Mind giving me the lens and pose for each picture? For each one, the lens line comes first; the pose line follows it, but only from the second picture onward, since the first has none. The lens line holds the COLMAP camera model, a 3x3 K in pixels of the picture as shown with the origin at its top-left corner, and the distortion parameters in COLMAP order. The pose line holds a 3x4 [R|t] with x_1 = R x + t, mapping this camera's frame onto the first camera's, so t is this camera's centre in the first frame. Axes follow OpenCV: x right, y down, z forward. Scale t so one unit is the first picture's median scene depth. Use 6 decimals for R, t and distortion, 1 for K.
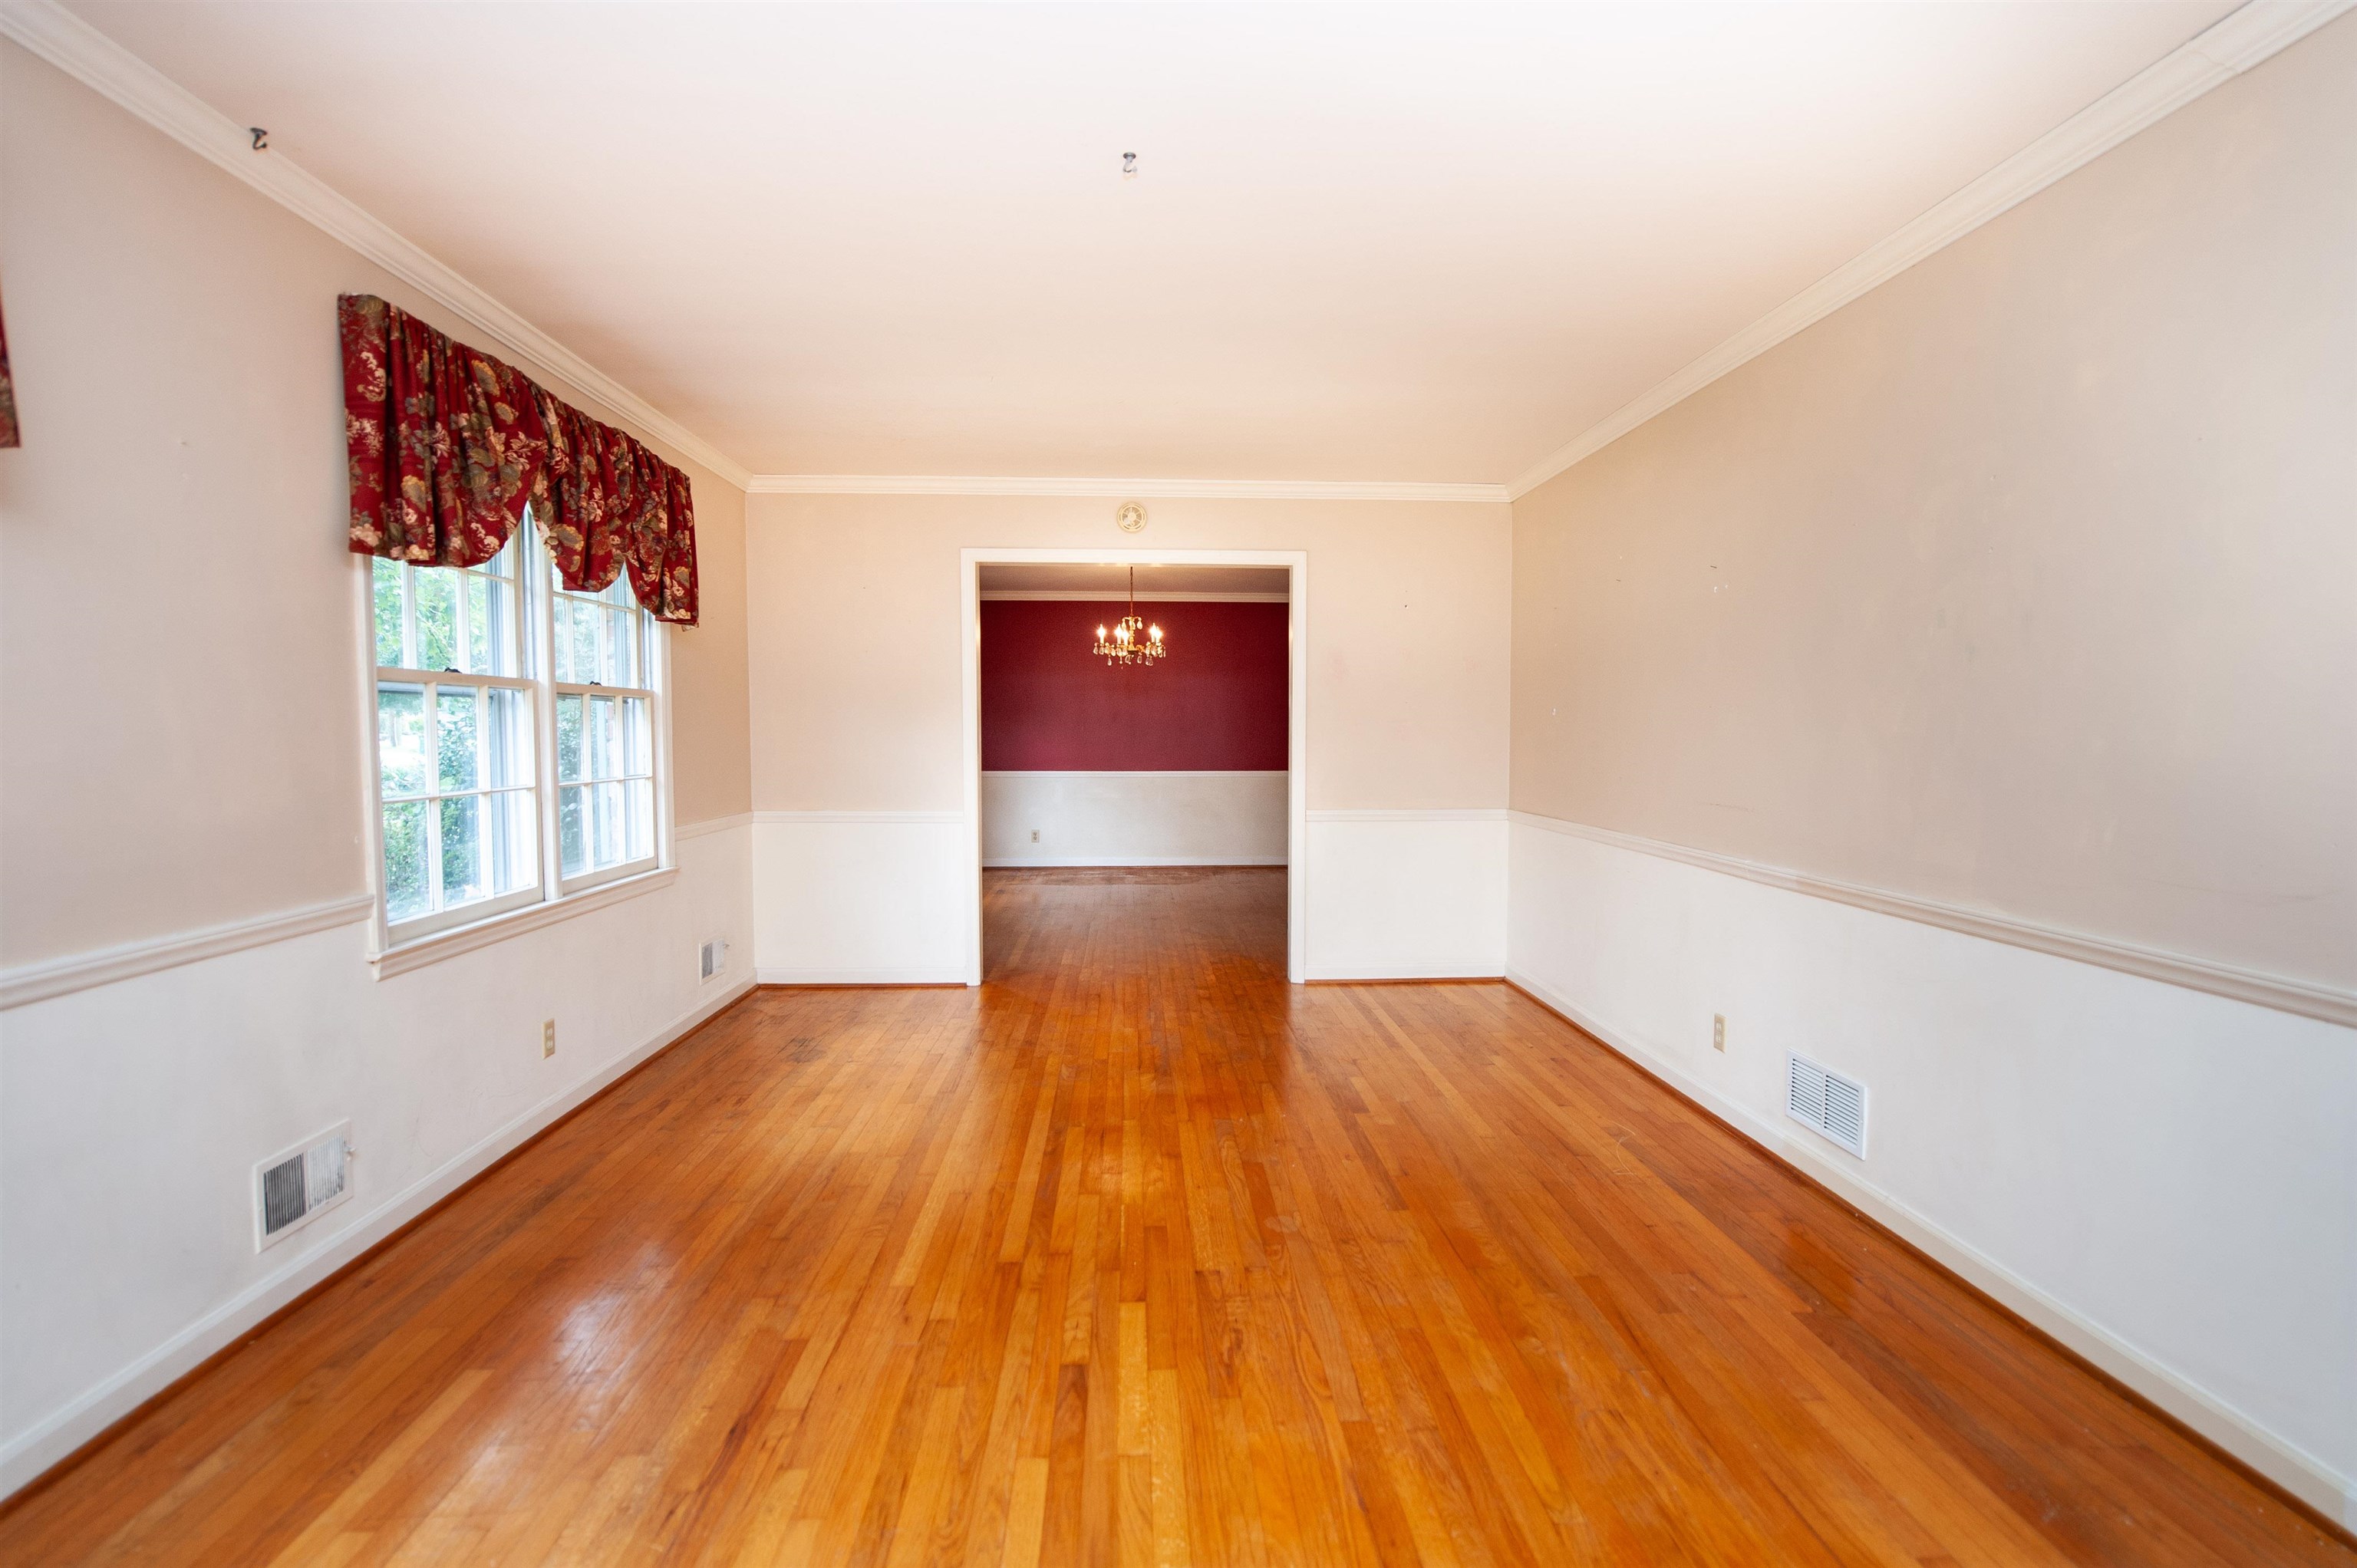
lens RADIAL K [[1116.6, 0, 1185.9], [0, 1116.6, 785.9], [0, 0, 1]] dist [-0.008320, -0.003350]
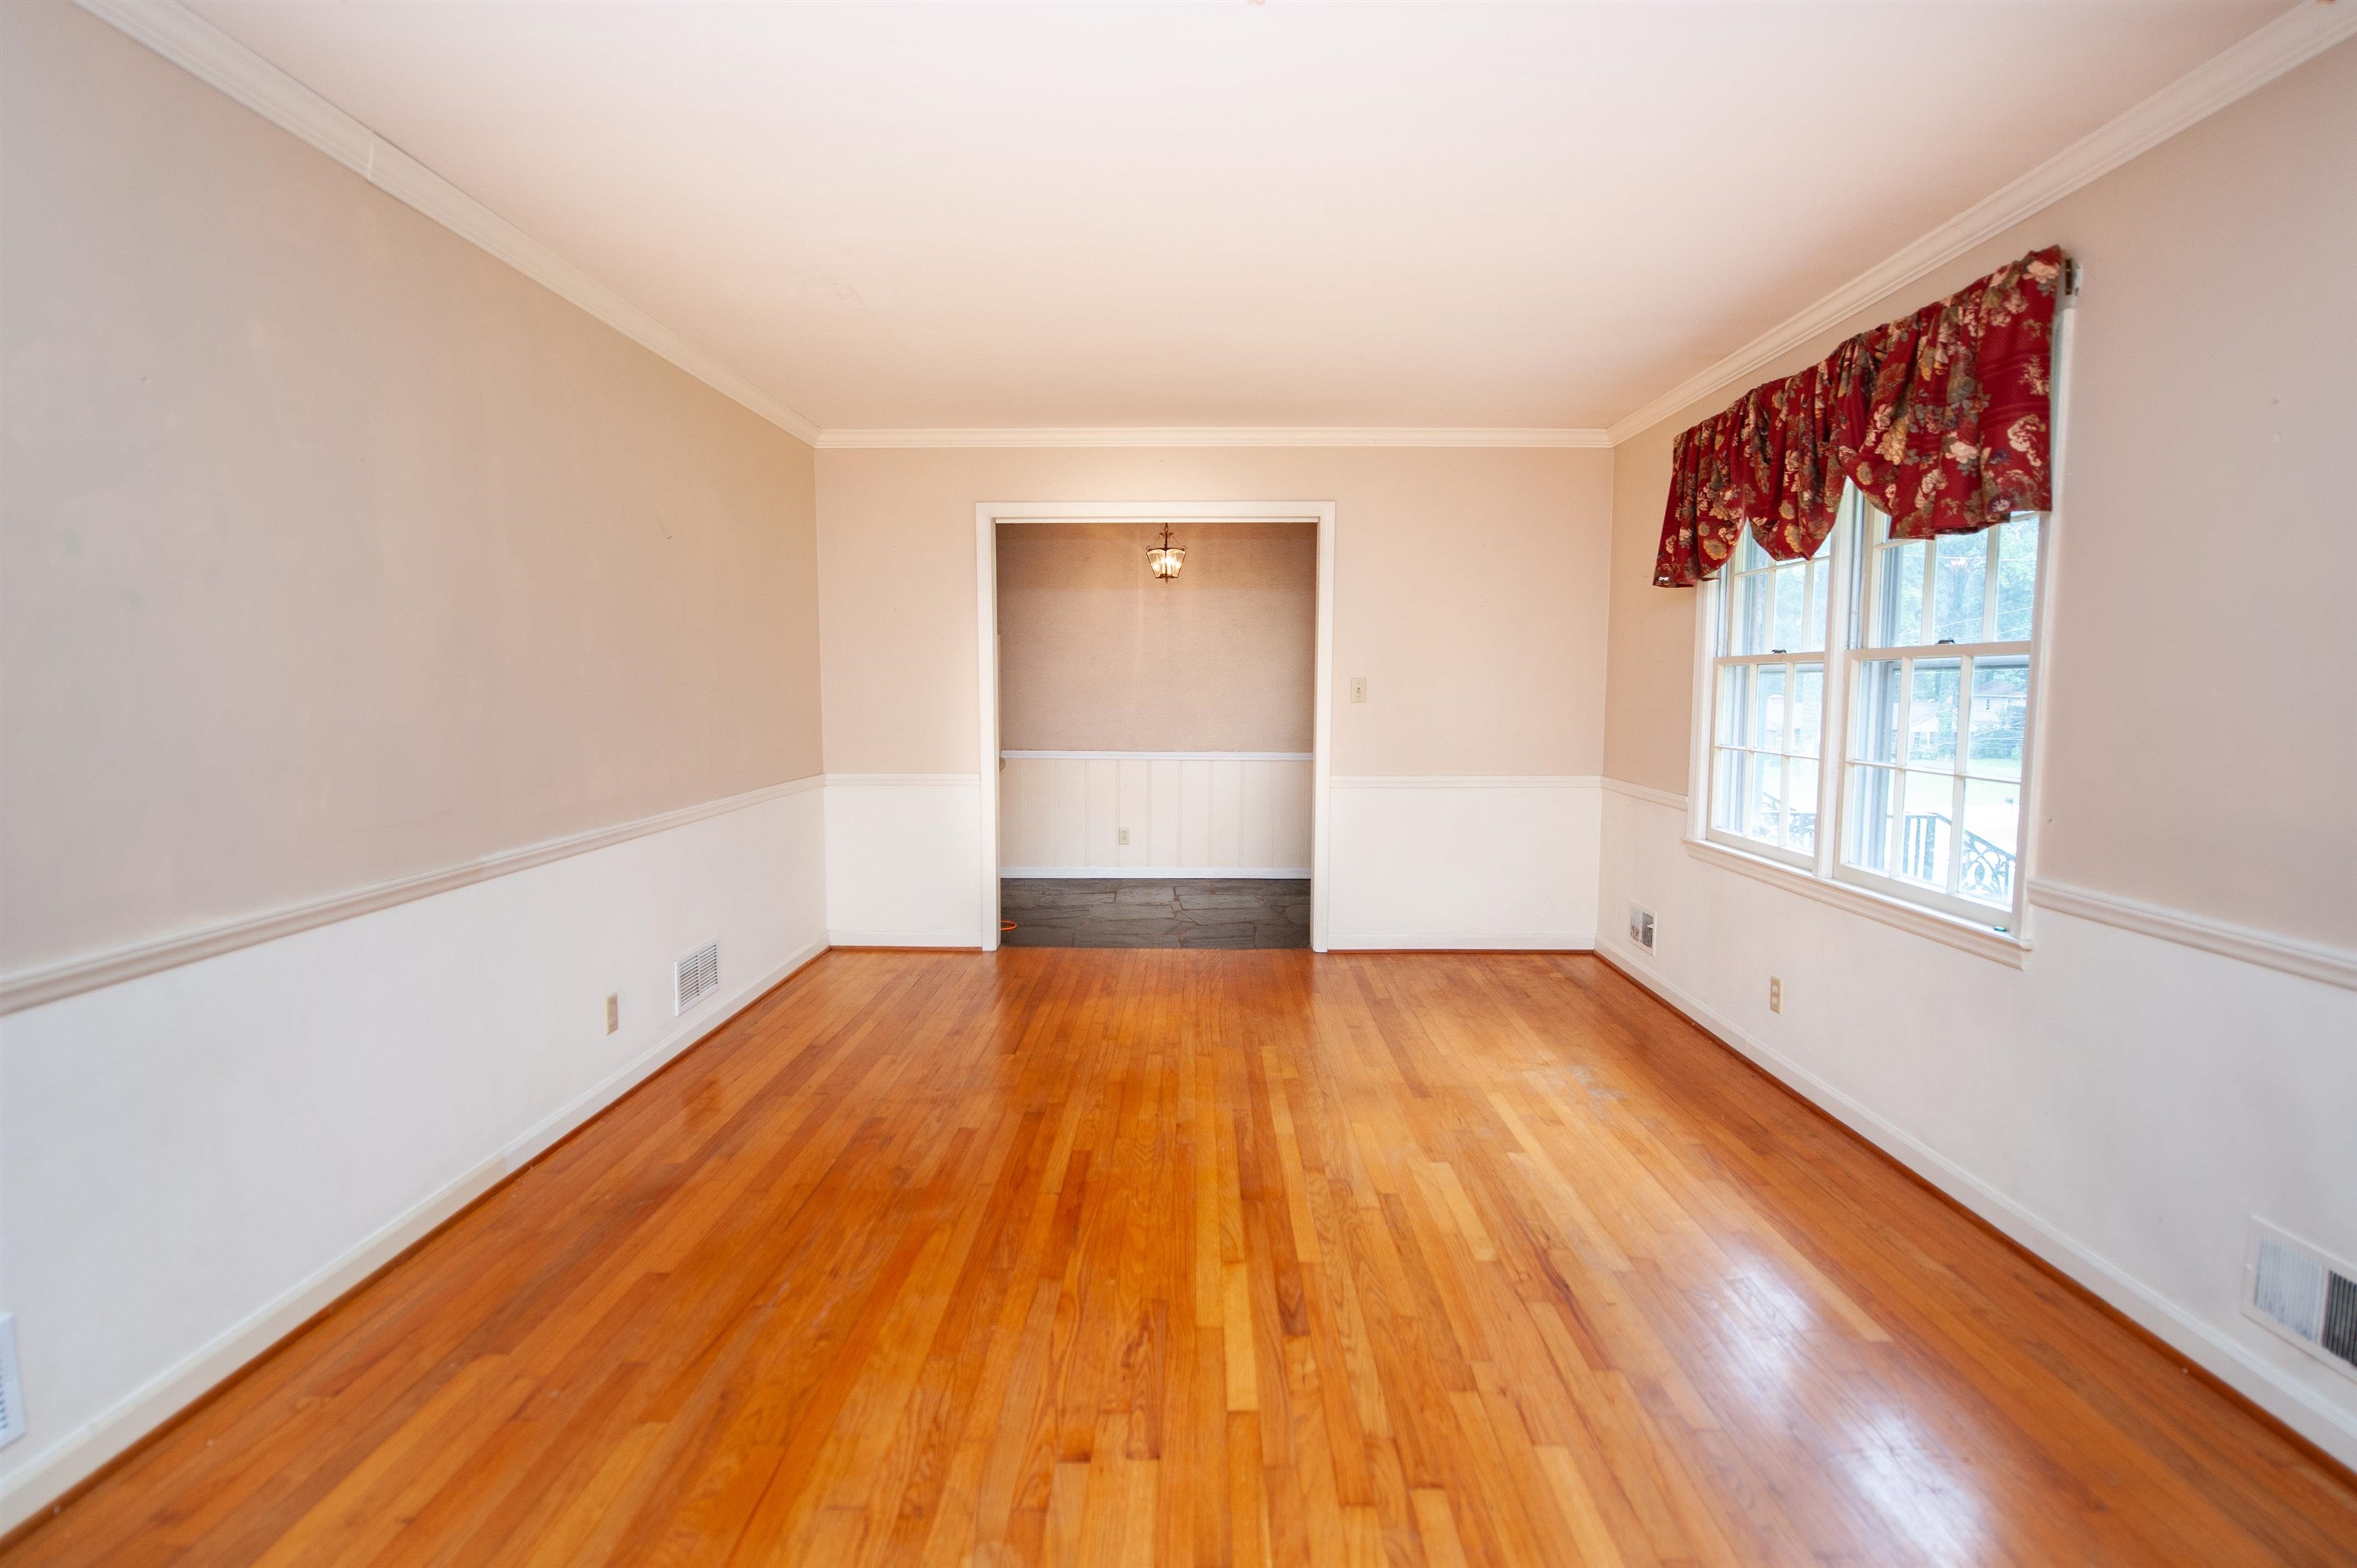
lens RADIAL K [[1116.6, 0, 1181.5], [0, 1116.6, 780.5], [0, 0, 1]] dist [-0.008320, -0.003350]
pose [[-0.997924, -0.009897, 0.063631, -0.057600], [-0.001211, 0.990827, 0.135130, -0.120416], [-0.064384, 0.134773, -0.988783, 2.022780]]
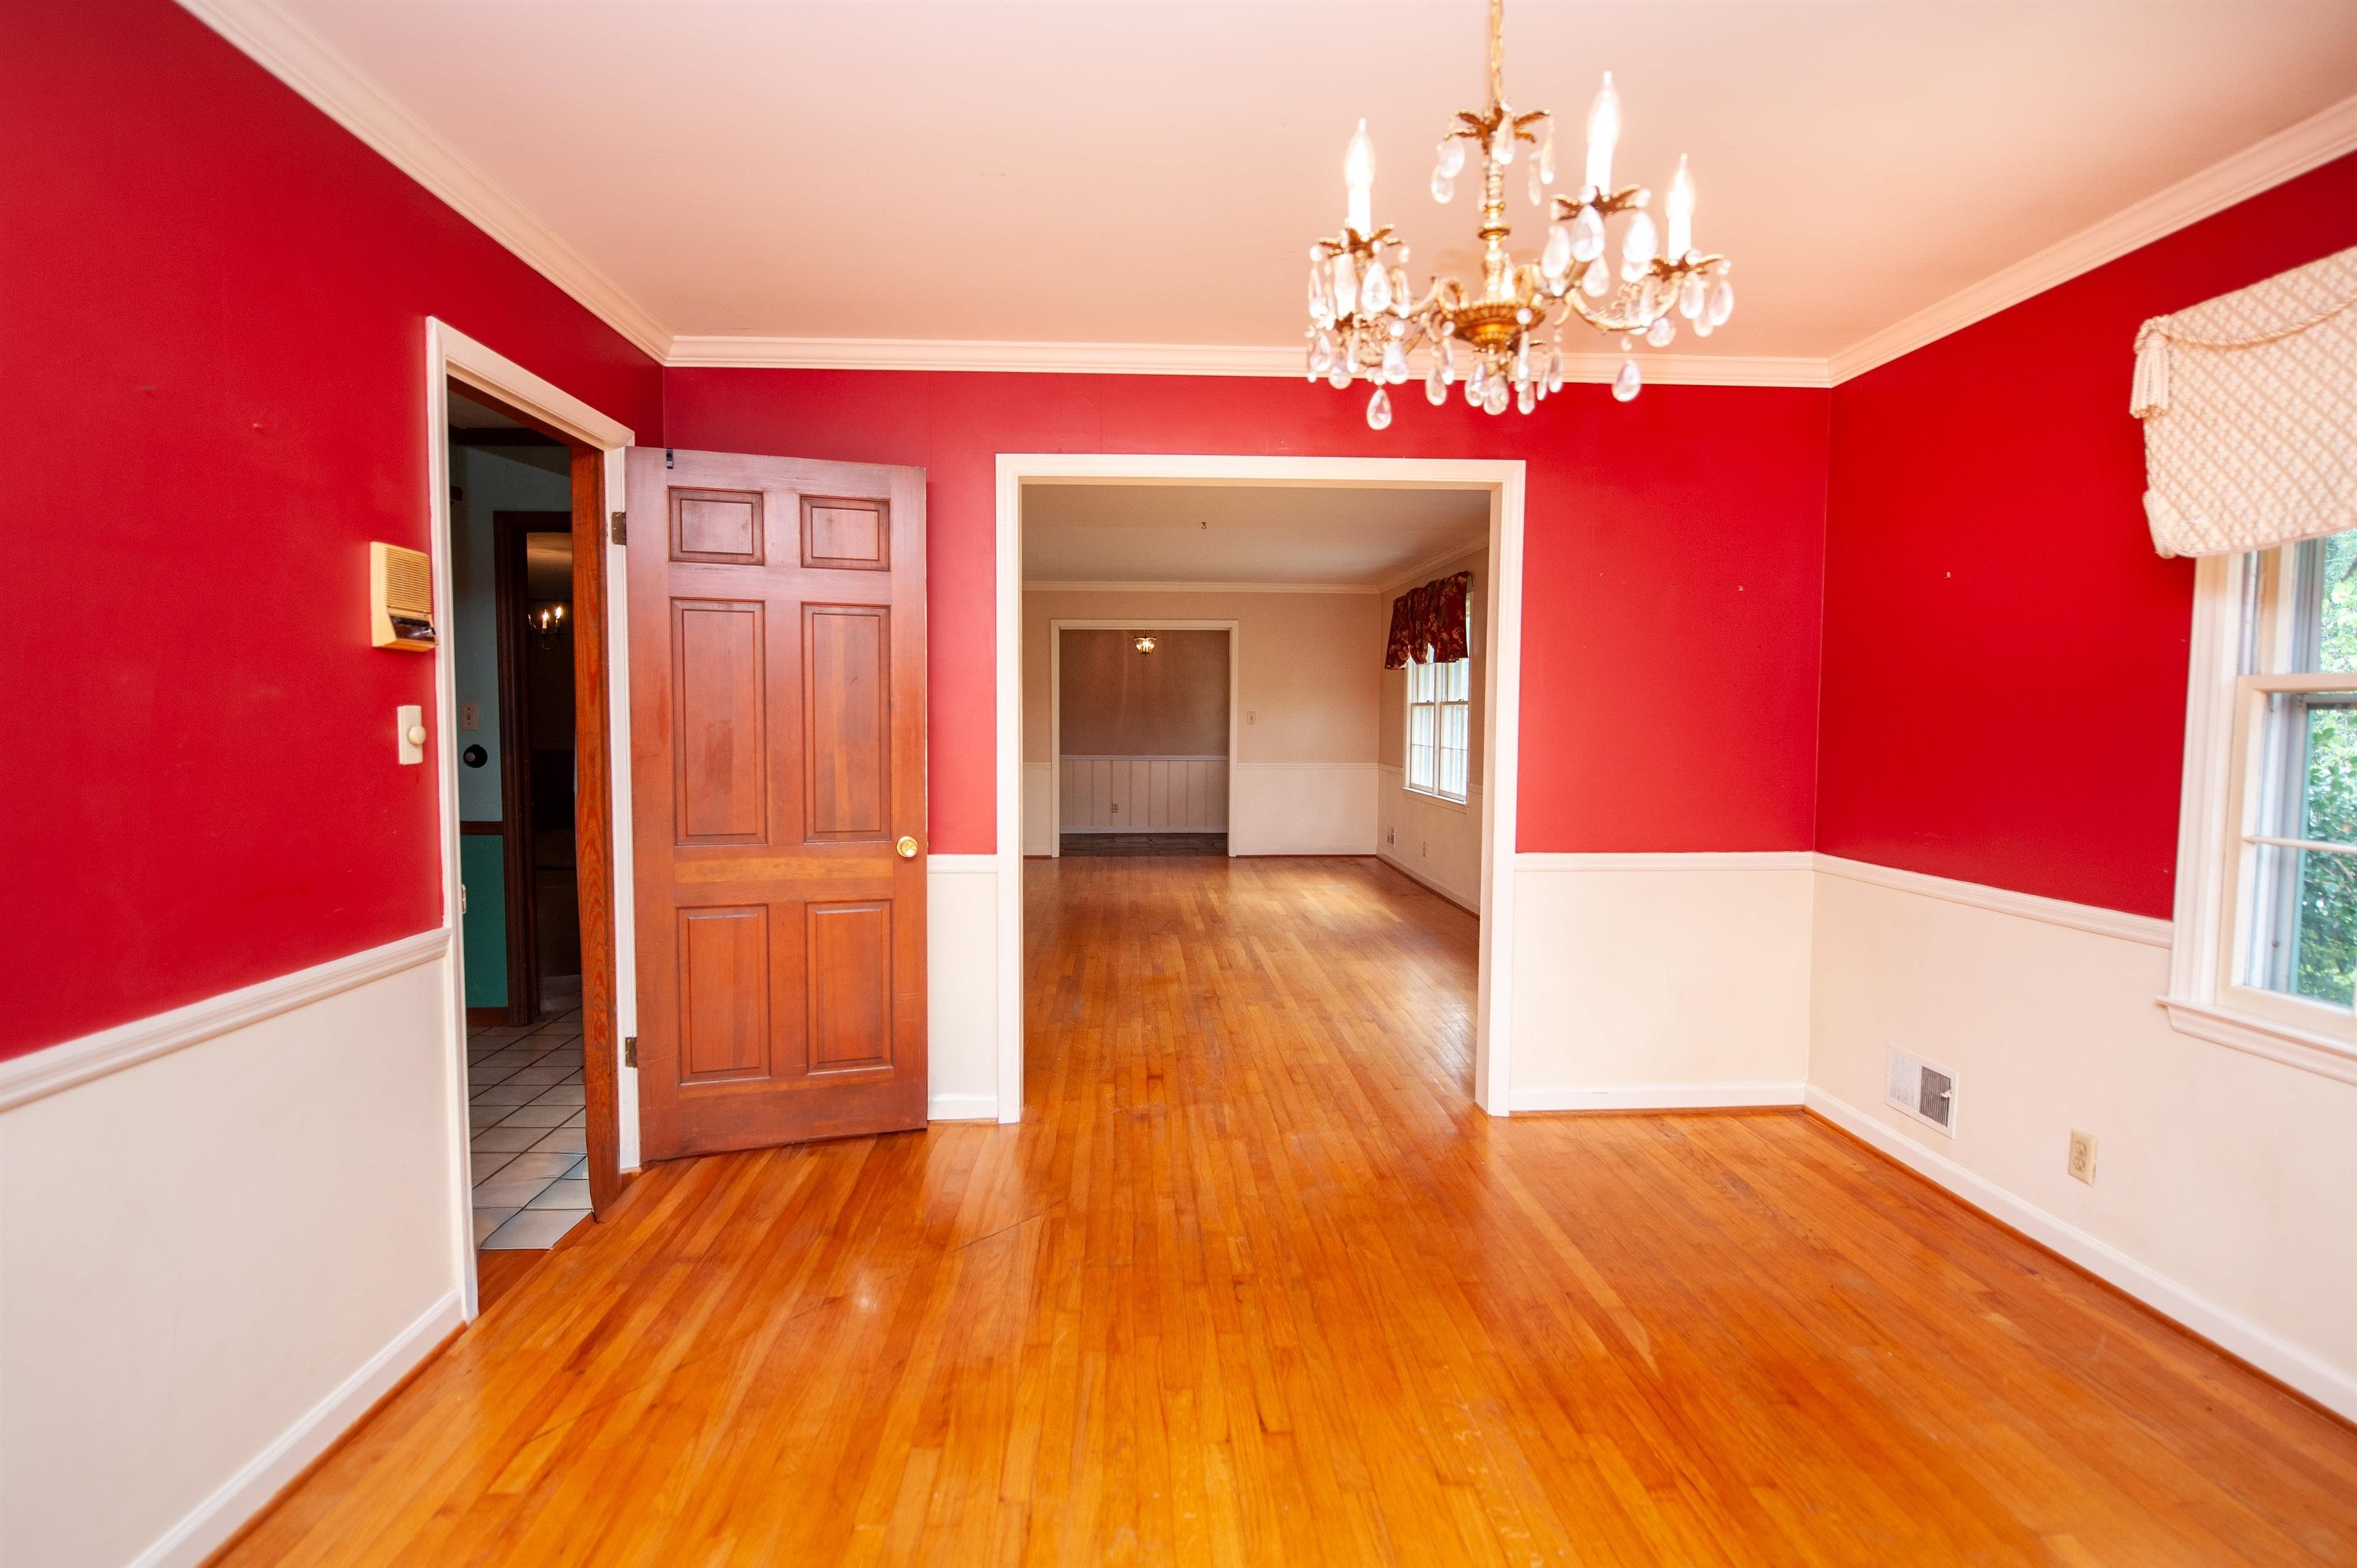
lens RADIAL K [[1116.6, 0, 1179.4], [0, 1116.6, 786.3], [0, 0, 1]] dist [-0.008320, -0.003350]
pose [[-0.999975, -0.006953, -0.000884, -0.010173], [-0.007008, 0.993740, 0.111498, -0.185282], [0.000104, 0.111501, -0.993764, 3.425047]]
